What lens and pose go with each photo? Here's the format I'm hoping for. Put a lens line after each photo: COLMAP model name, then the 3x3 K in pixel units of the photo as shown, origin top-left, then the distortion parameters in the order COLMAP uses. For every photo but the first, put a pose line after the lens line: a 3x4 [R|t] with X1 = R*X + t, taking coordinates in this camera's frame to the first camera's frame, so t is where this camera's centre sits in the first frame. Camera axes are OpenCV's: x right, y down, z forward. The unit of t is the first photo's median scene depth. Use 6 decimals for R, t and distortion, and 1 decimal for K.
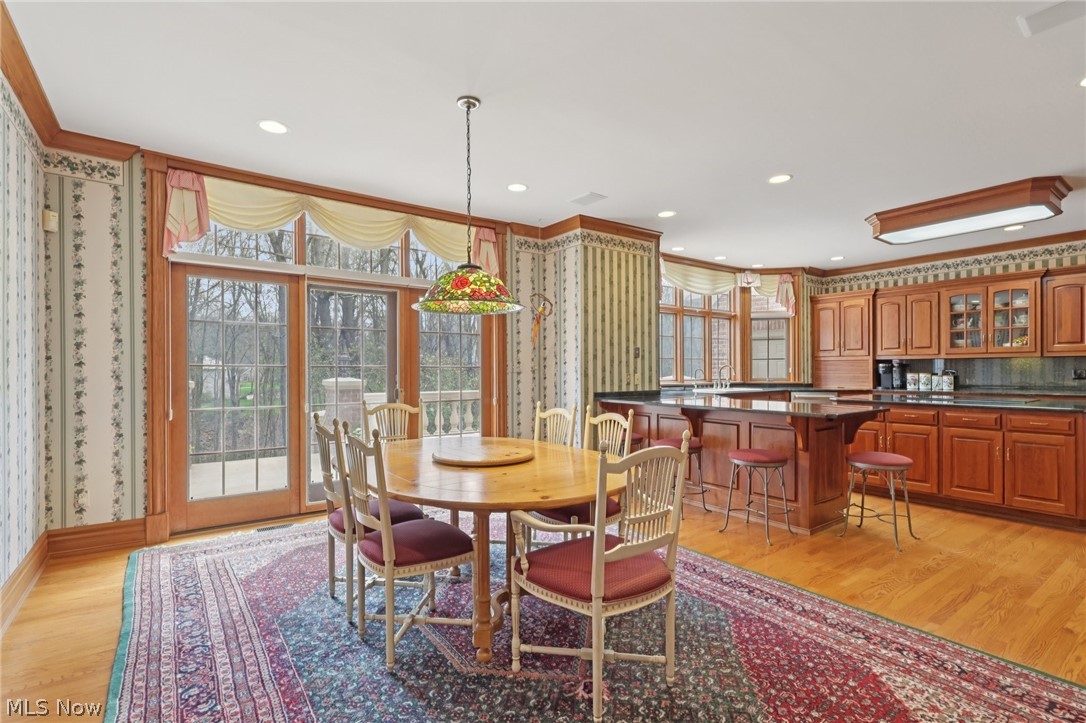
lens RADIAL K [[509.1, 0, 539.7], [0, 509.1, 371.9], [0, 0, 1]] dist [-0.001695, 0.003219]
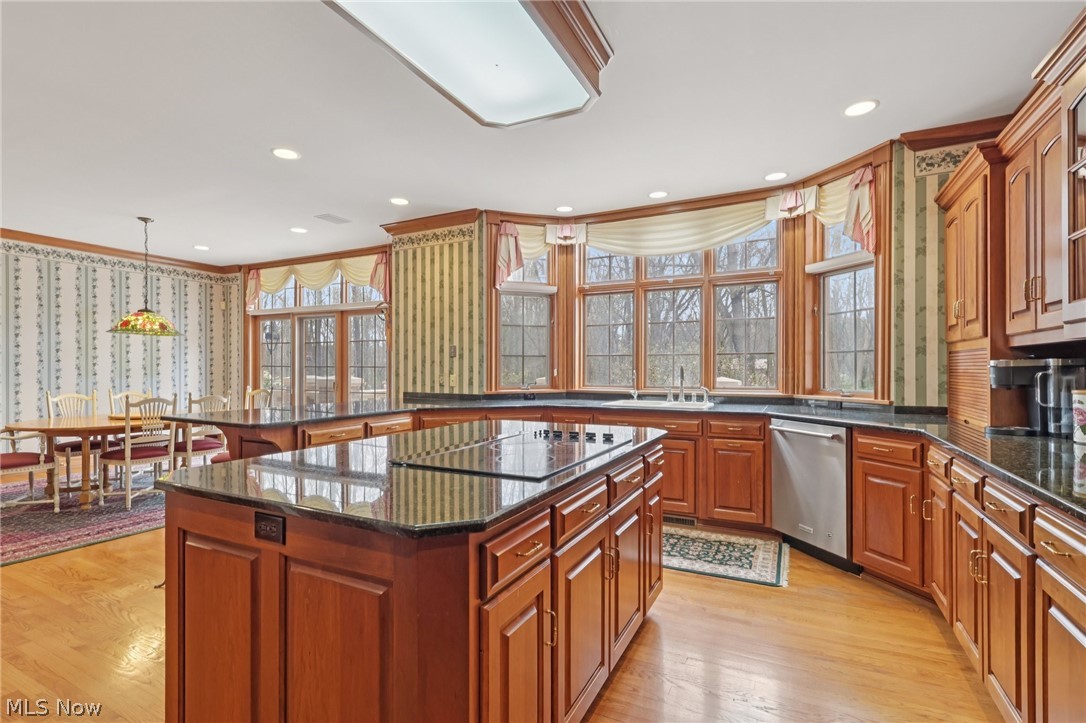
lens RADIAL K [[500.9, 0, 545.3], [0, 500.9, 366.4], [0, 0, 1]] dist [0.002070, 0.000546]
pose [[0.455750, 0.006689, -0.890083, 0.993015], [-0.005256, 0.999975, 0.004824, -0.015178], [0.890092, 0.002480, 0.455773, 0.695102]]
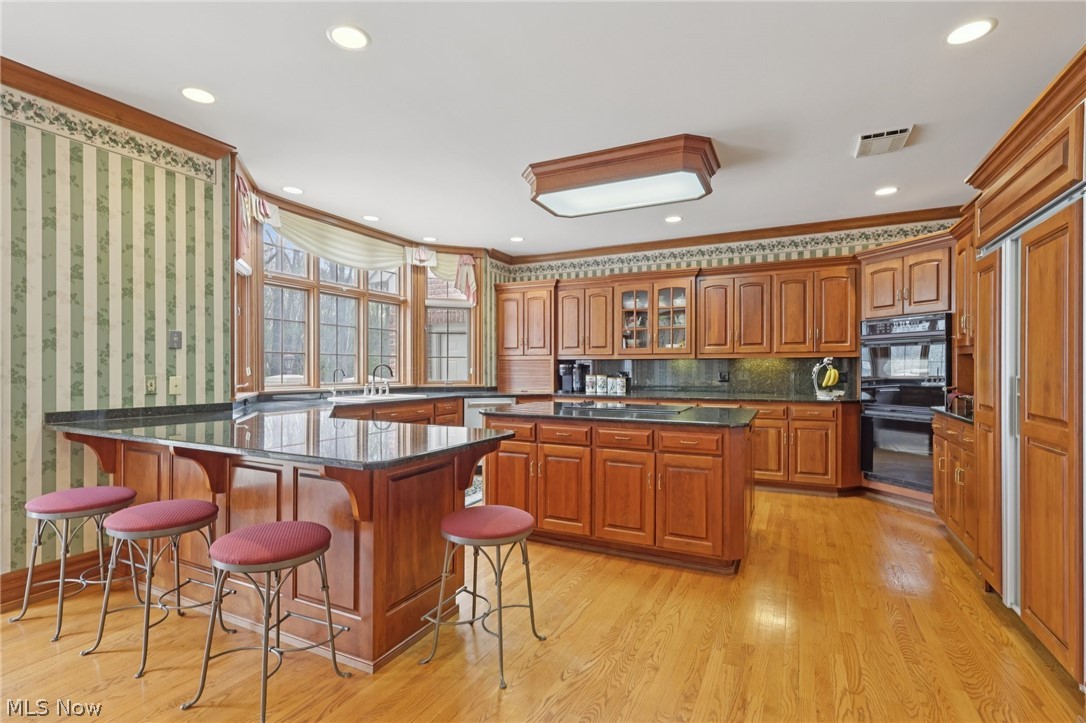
lens RADIAL K [[509.1, 0, 539.7], [0, 509.1, 371.9], [0, 0, 1]] dist [-0.001695, 0.003219]
pose [[0.890483, 0.004939, 0.454990, 0.279245], [-0.005878, 0.999983, 0.000649, -0.003977], [-0.454979, -0.003252, 0.890496, 0.272134]]
